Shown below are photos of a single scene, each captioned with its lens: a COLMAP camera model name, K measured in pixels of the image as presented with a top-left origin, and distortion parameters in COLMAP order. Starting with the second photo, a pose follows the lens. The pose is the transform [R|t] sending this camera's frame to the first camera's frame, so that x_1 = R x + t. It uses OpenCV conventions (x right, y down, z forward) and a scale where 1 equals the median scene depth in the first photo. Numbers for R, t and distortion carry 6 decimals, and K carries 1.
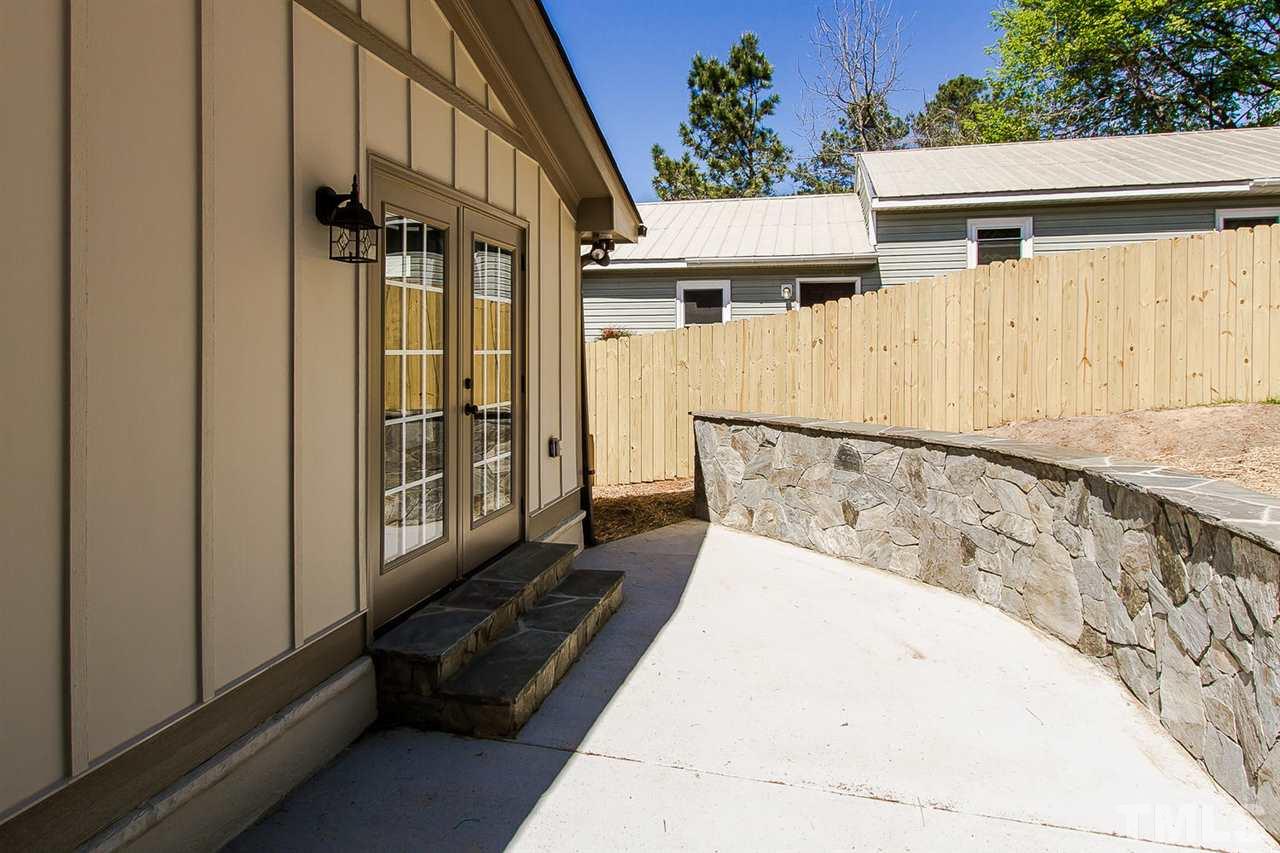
lens RADIAL K [[724.3, 0, 642.2], [0, 724.3, 349.9], [0, 0, 1]] dist [-0.000366, 0.000416]
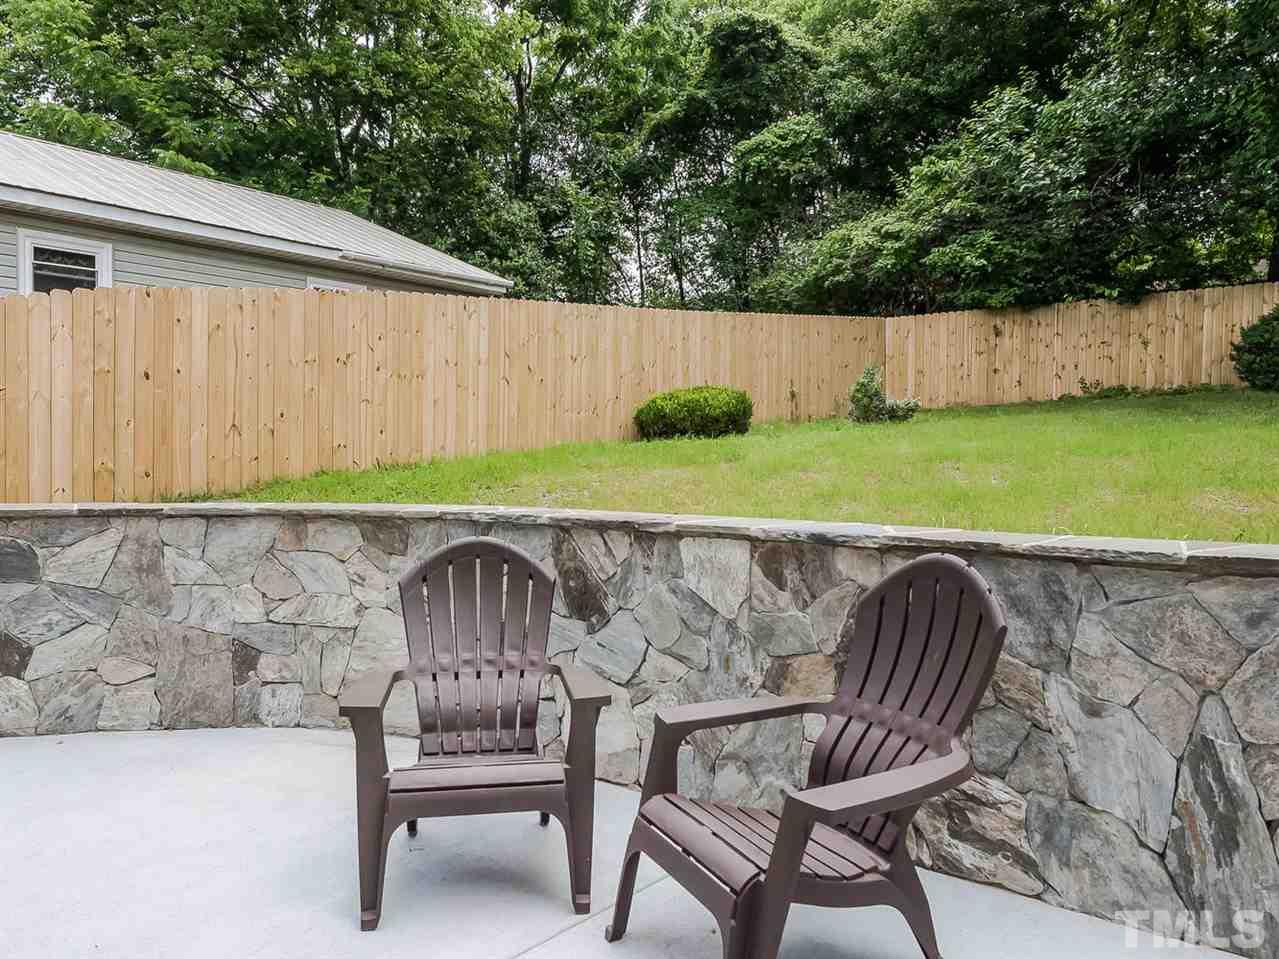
lens RADIAL K [[935.1, 0, 639.5], [0, 935.1, 479.5], [0, 0, 1]] dist [-0.014115, 0.000808]
pose [[0.433576, -0.018549, 0.900926, -0.163178], [-0.001158, 0.999776, 0.021142, 0.069970], [-0.901116, -0.010210, 0.433457, 0.230940]]
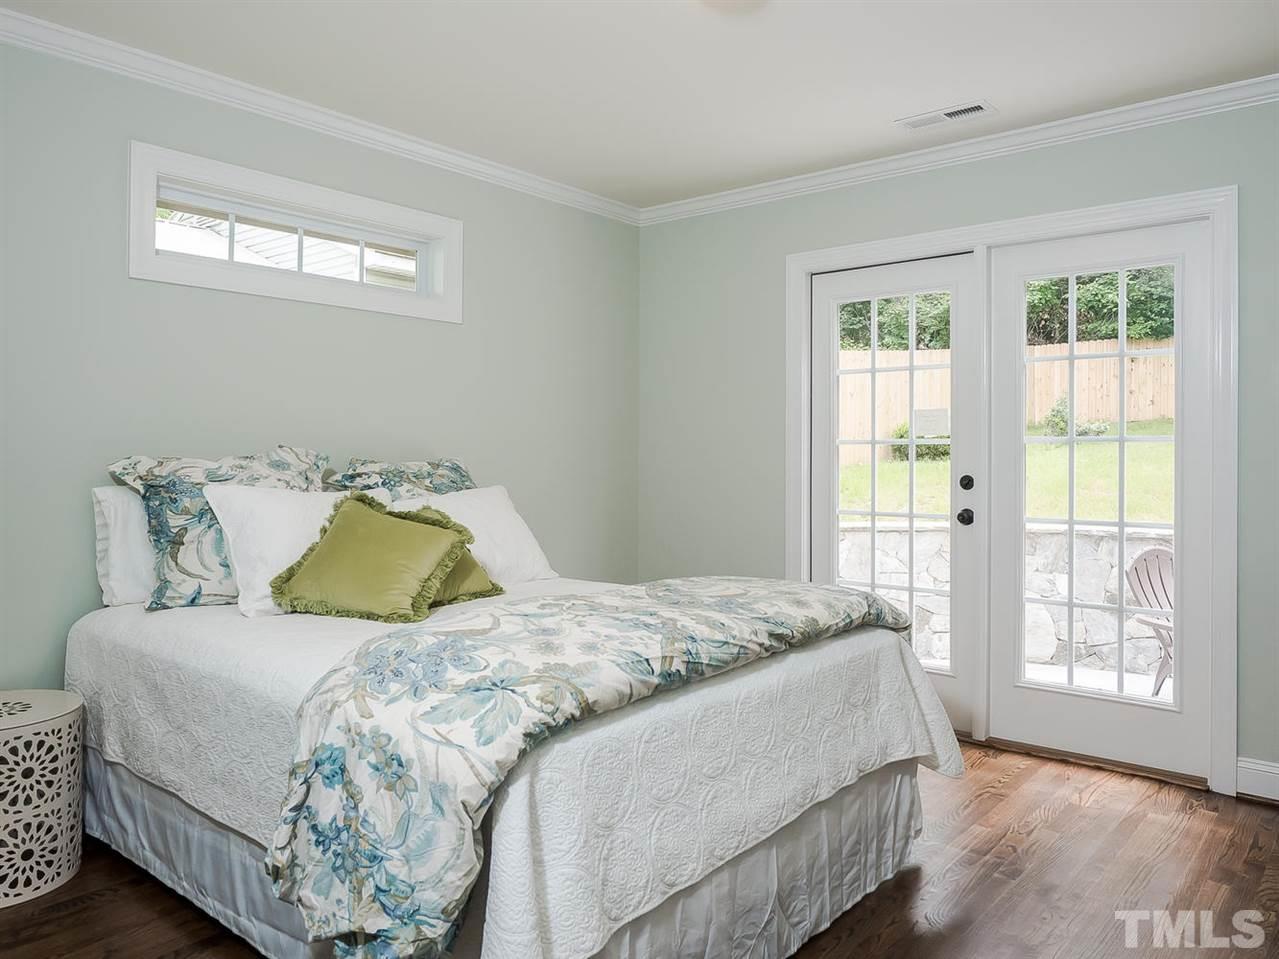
lens RADIAL K [[933.2, 0, 644.8], [0, 933.2, 458.0], [0, 0, 1]] dist [-0.019813, 0.004742]
pose [[0.441804, -0.003495, 0.897105, -0.919672], [-0.001886, 0.999987, 0.004825, 0.011182], [-0.897110, -0.003824, 0.441791, 0.633946]]
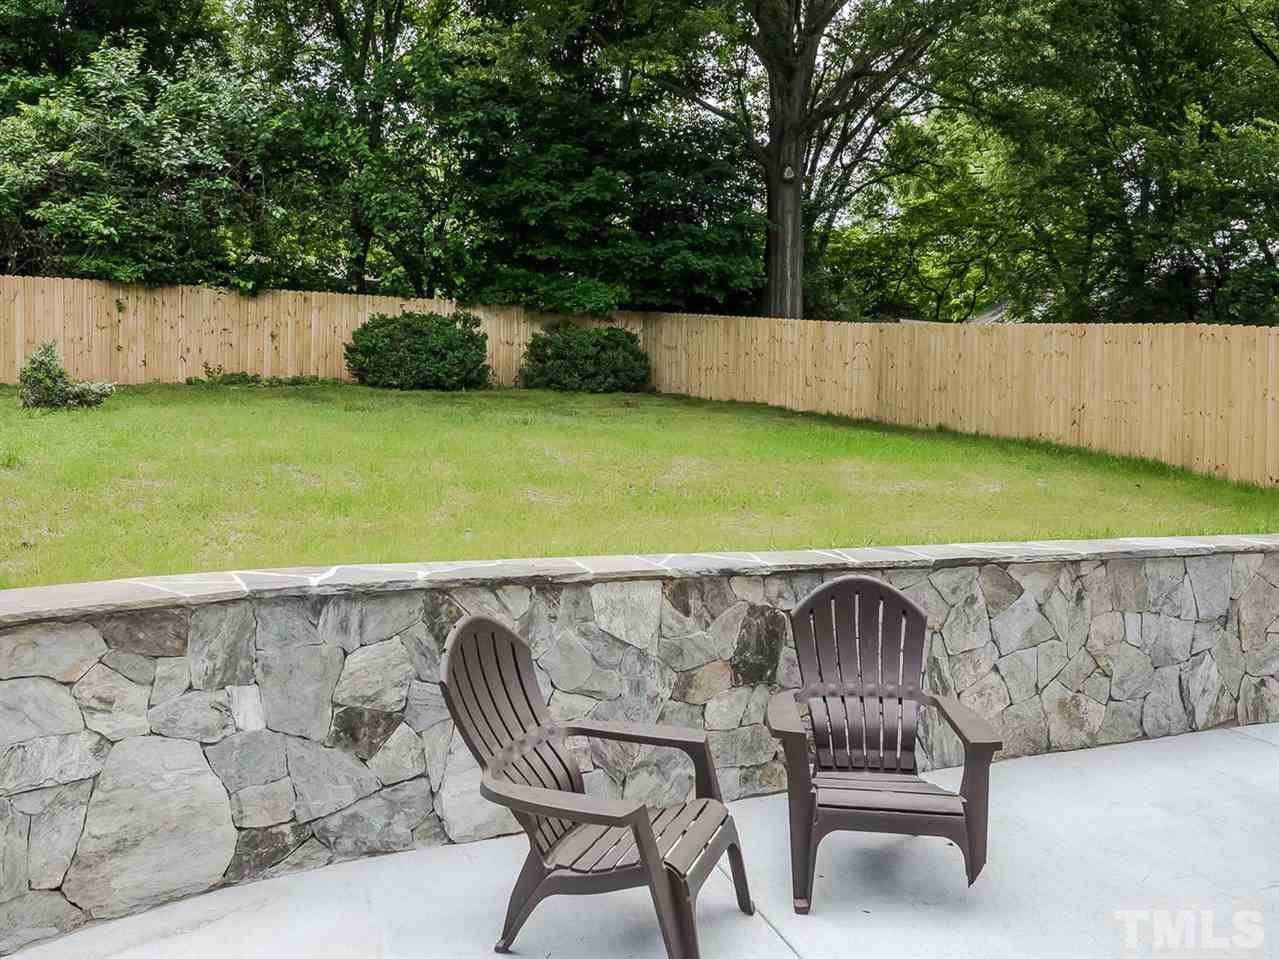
lens RADIAL K [[933.2, 0, 644.8], [0, 933.2, 458.0], [0, 0, 1]] dist [-0.019813, 0.004742]
pose [[-0.556532, -0.029585, 0.830300, -0.175756], [-0.010568, 0.999537, 0.028532, 0.012549], [-0.830759, 0.007105, -0.556586, 0.791593]]
